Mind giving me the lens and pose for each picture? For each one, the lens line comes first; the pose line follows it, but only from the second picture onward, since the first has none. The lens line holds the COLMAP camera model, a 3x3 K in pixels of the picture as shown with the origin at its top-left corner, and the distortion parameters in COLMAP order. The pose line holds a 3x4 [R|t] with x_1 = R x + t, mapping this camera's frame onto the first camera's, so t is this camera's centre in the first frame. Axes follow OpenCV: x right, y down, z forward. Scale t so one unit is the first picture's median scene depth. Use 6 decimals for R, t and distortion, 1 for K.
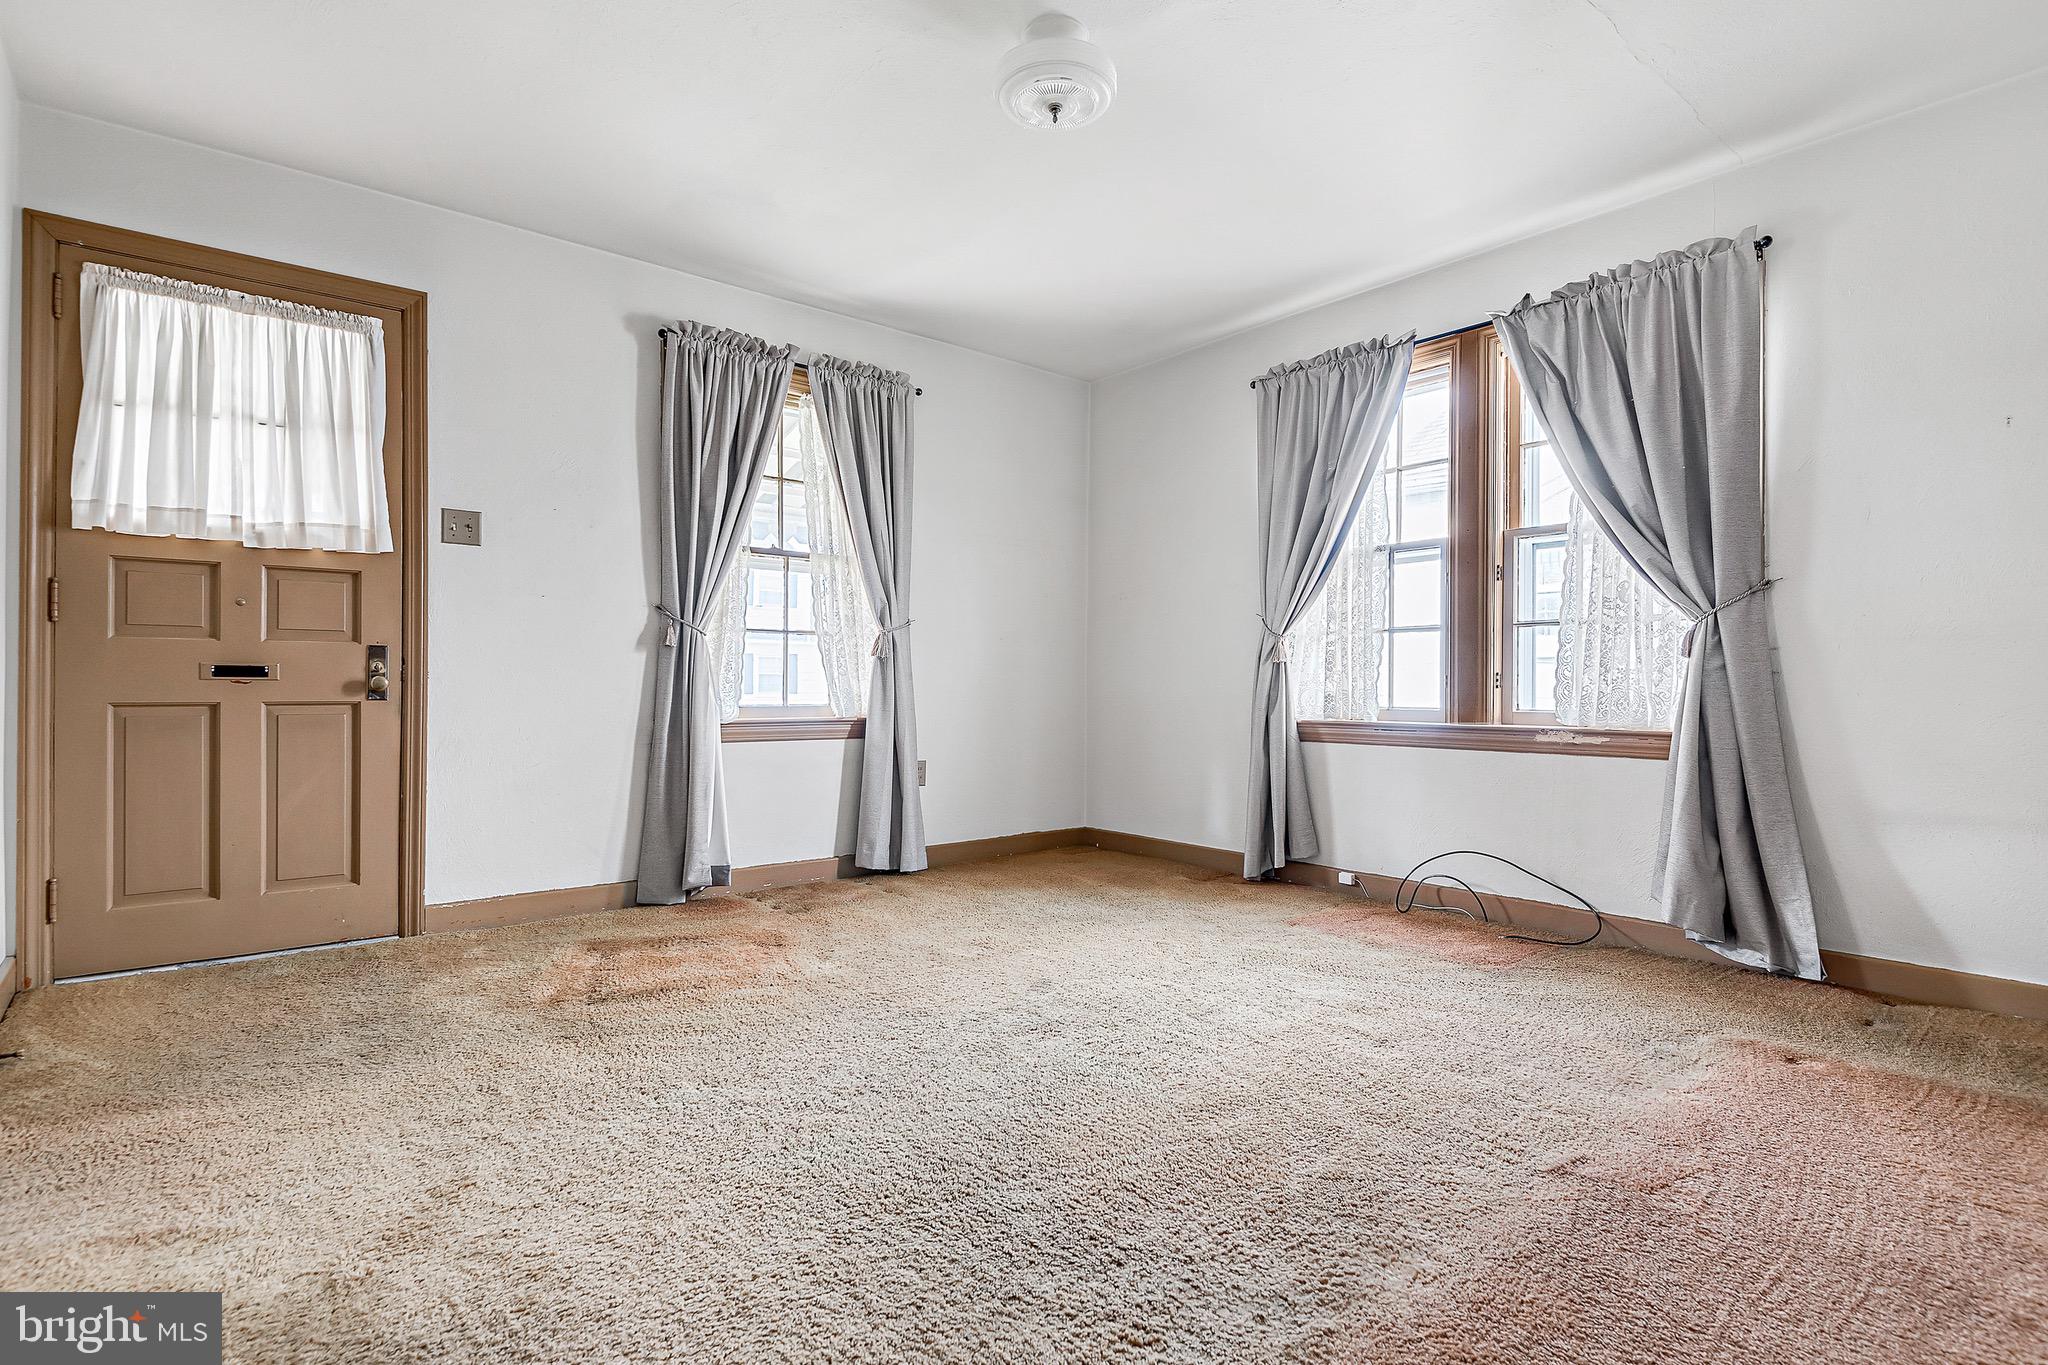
lens RADIAL K [[1031.6, 0, 1022.7], [0, 1031.6, 693.4], [0, 0, 1]] dist [0.012016, -0.002323]
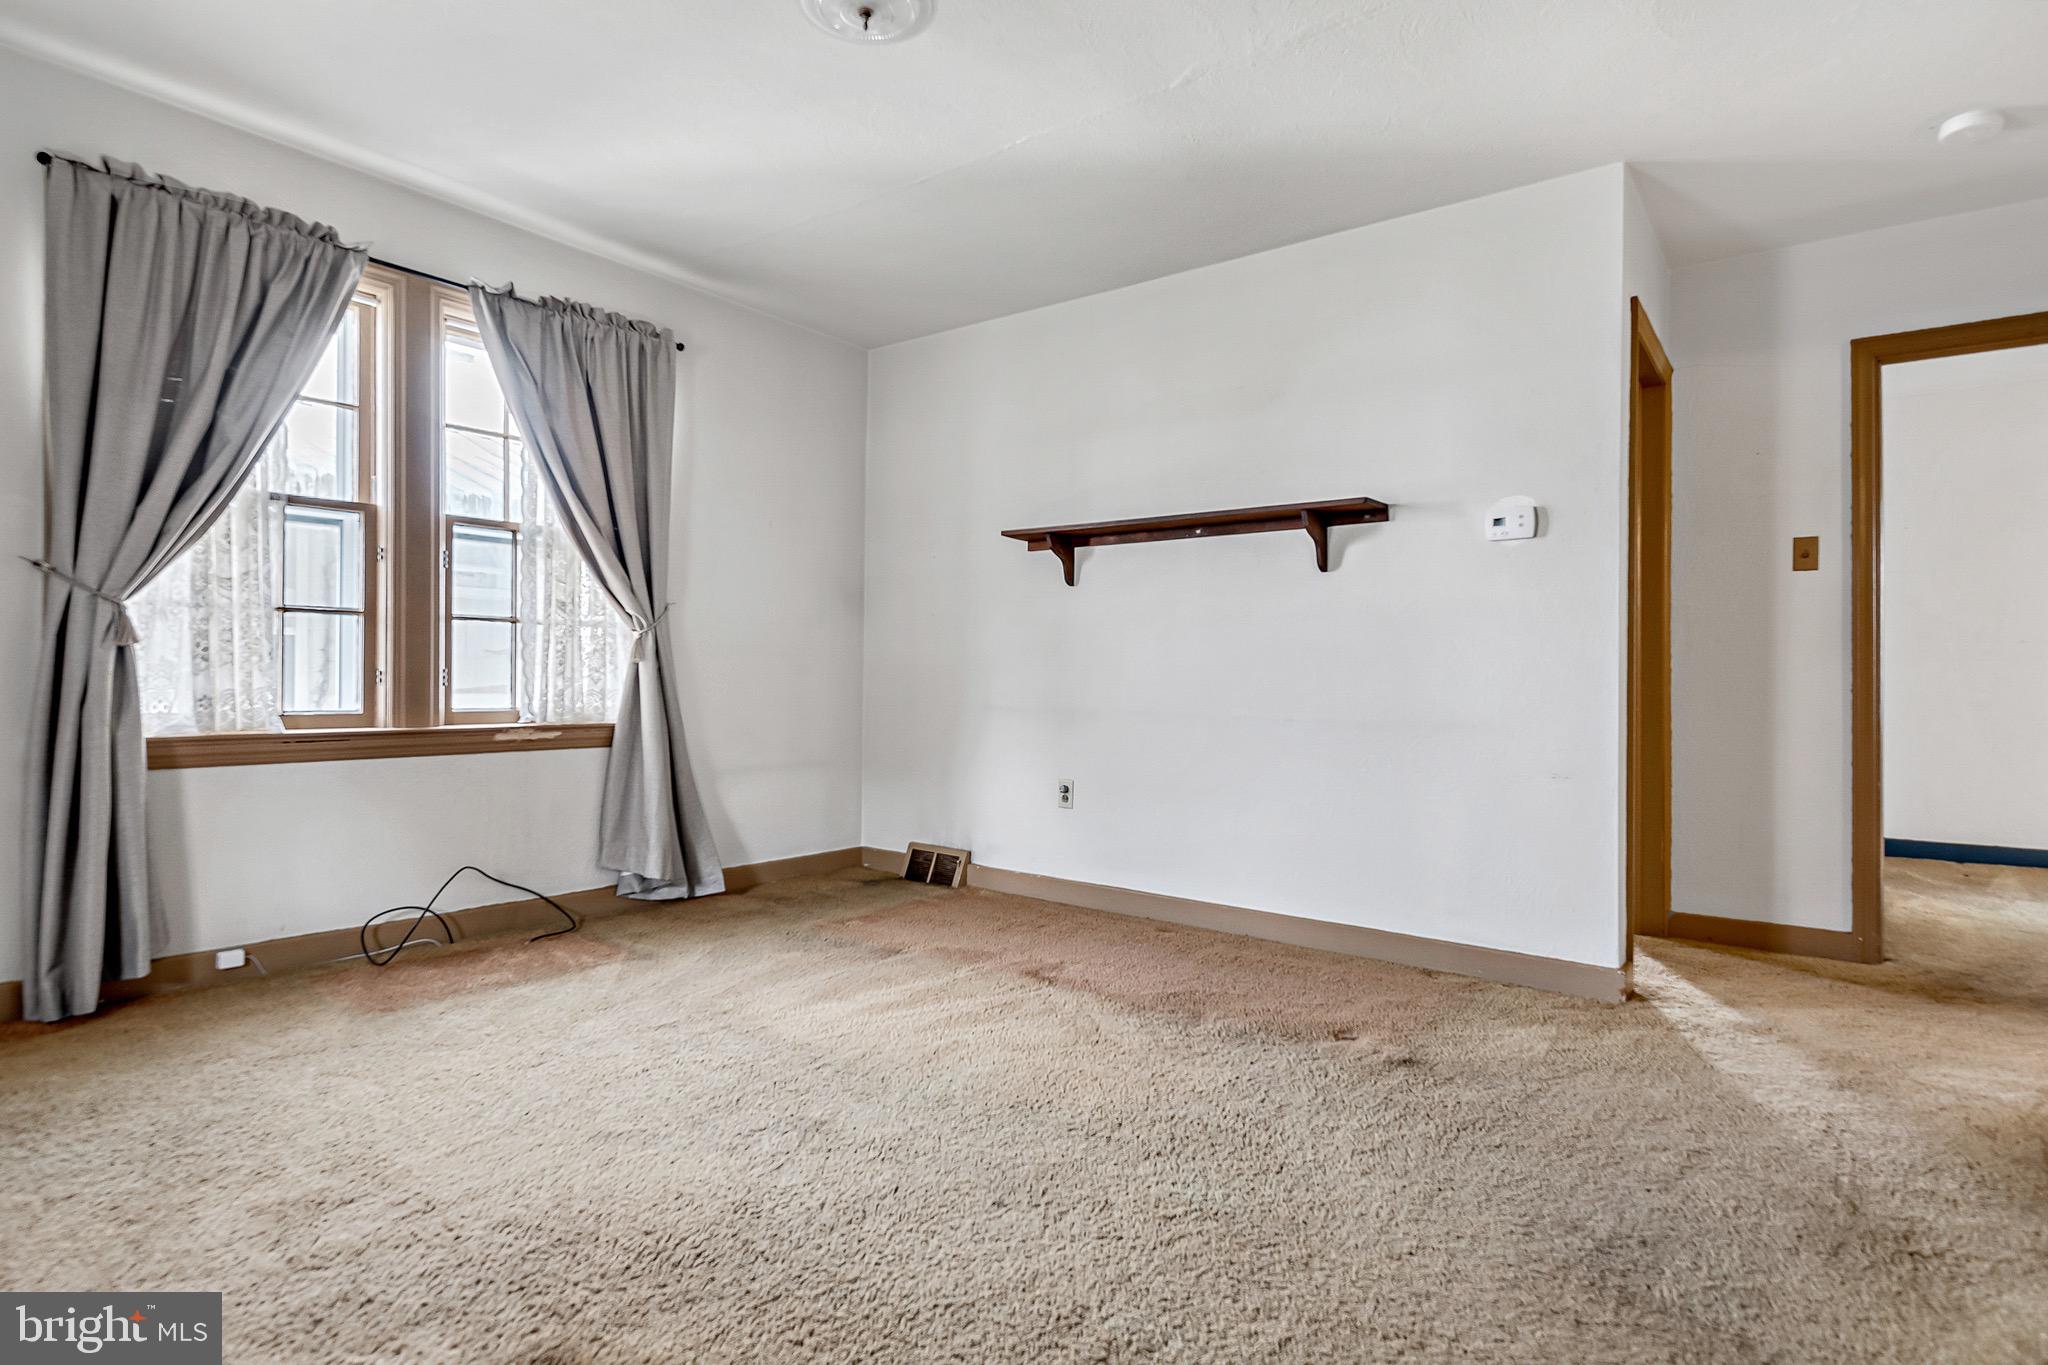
lens RADIAL K [[1031.6, 0, 1030.7], [0, 1031.6, 677.8], [0, 0, 1]] dist [0.012016, -0.002323]
pose [[-0.217598, 0.002445, 0.976035, -0.525975], [0.001430, 0.999997, -0.002186, -0.009079], [-0.976037, 0.000920, -0.217601, 0.674562]]
